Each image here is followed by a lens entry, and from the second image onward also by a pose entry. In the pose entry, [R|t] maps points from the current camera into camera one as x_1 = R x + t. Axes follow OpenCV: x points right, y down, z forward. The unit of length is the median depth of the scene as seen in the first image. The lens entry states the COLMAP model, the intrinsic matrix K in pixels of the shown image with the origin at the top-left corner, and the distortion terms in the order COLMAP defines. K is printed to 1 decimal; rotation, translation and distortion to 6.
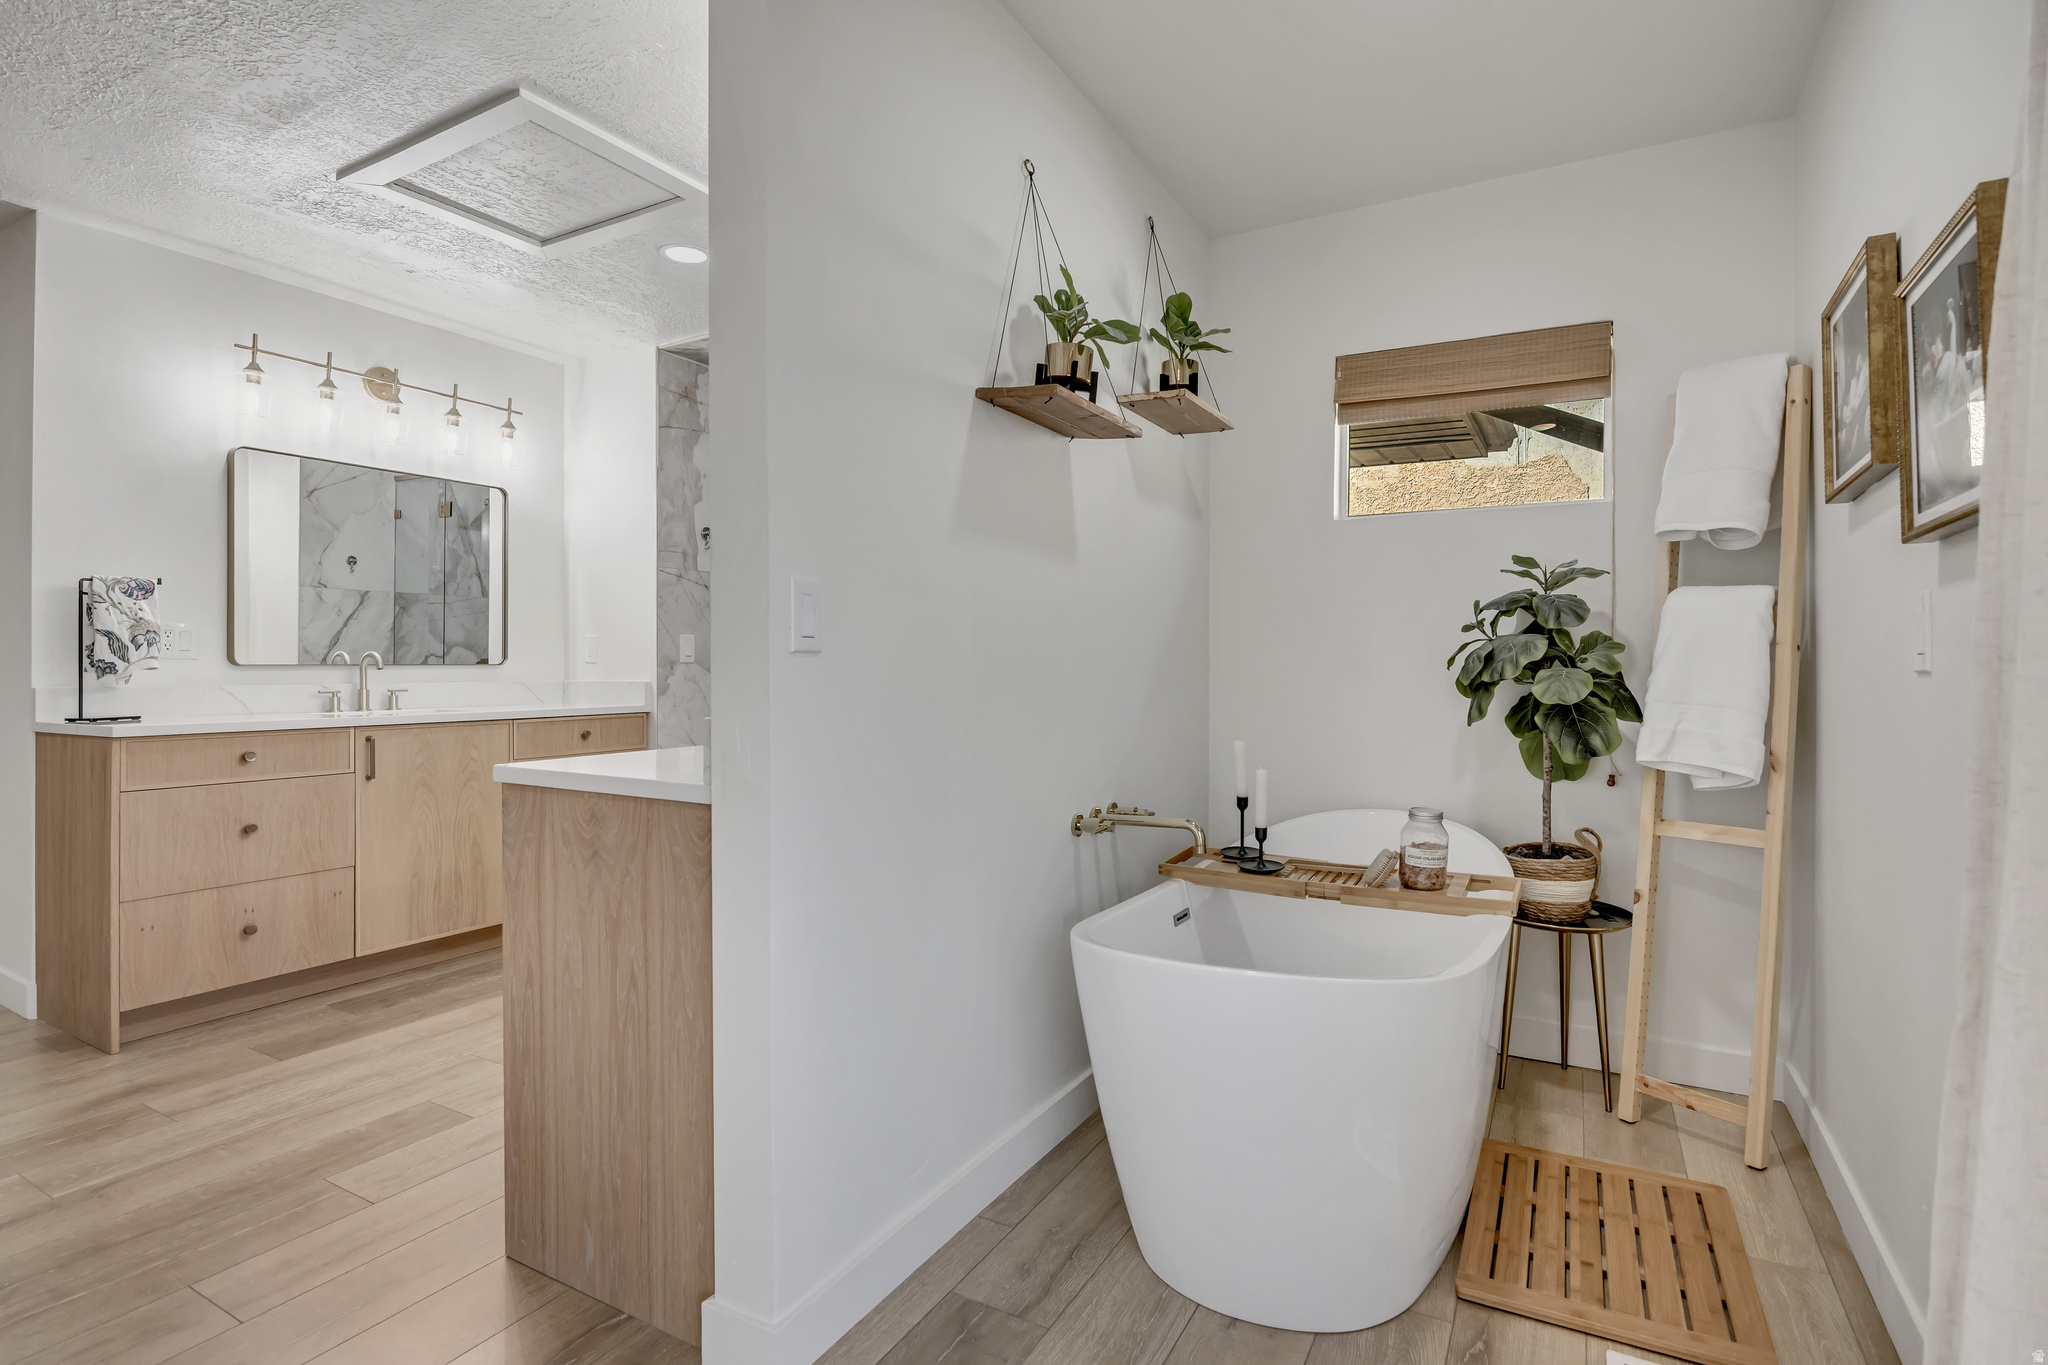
lens RADIAL K [[996.3, 0, 1020.9], [0, 996.3, 667.2], [0, 0, 1]] dist [-0.005914, -0.000684]
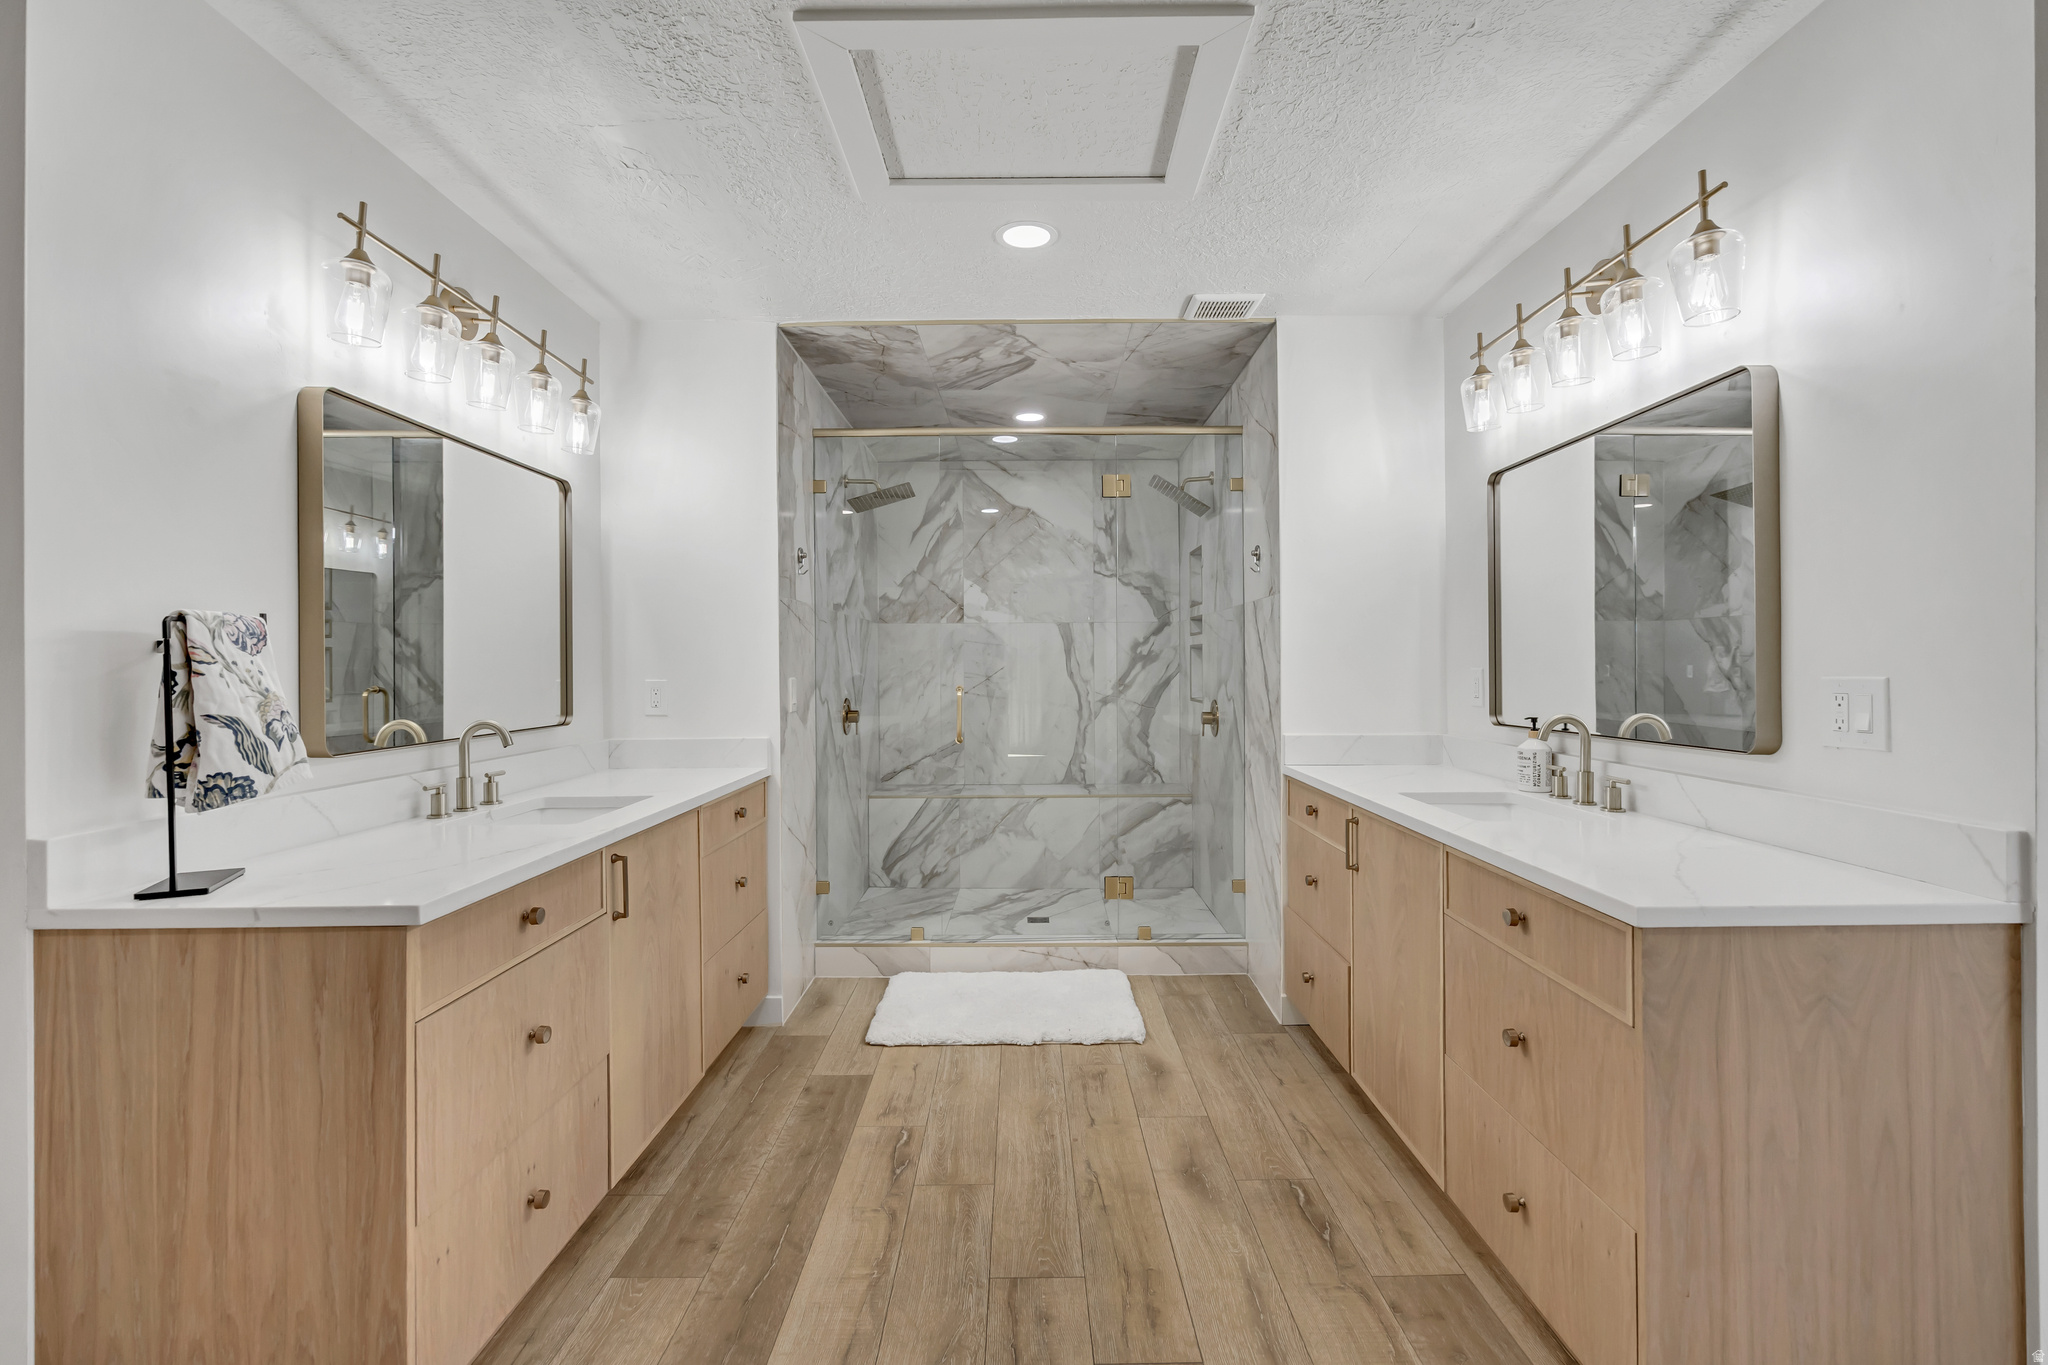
lens RADIAL K [[901.4, 0, 1029.9], [0, 901.4, 679.4], [0, 0, 1]] dist [-0.015066, 0.000194]
pose [[0.871567, -0.016531, 0.489997, -0.779553], [0.011358, 0.999844, 0.013527, -0.057877], [-0.490144, -0.006225, 0.871619, 0.377696]]
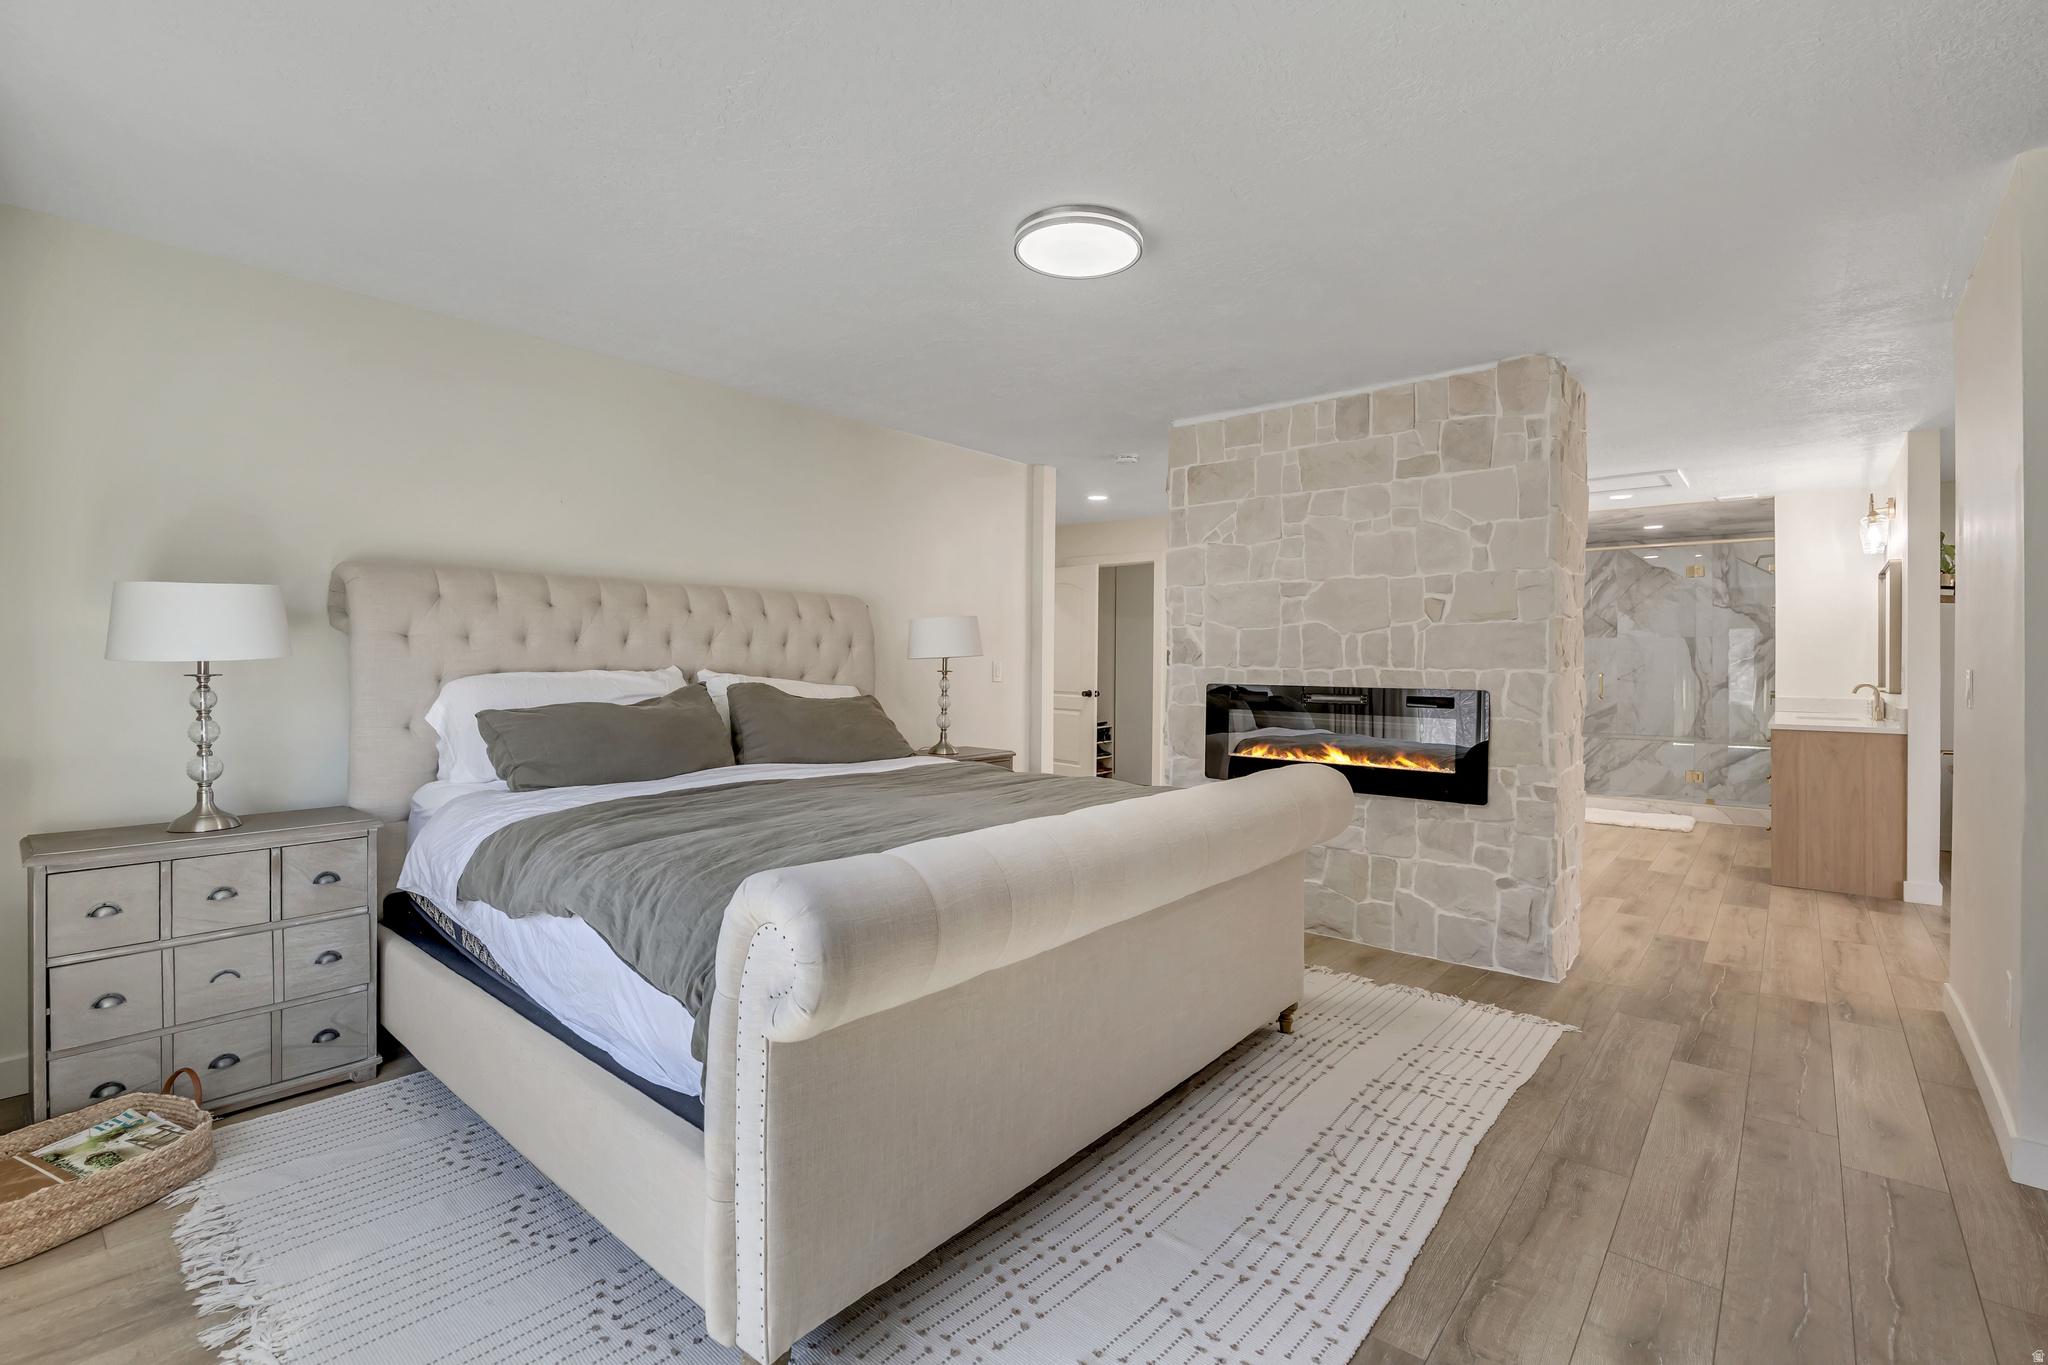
lens RADIAL K [[901.4, 0, 1035.3], [0, 901.4, 669.4], [0, 0, 1]] dist [-0.015066, 0.000194]
pose [[0.981872, -0.003156, -0.189519, -1.356735], [0.003263, 0.999995, 0.000250, -0.049477], [0.189517, -0.000864, 0.981877, -1.305015]]
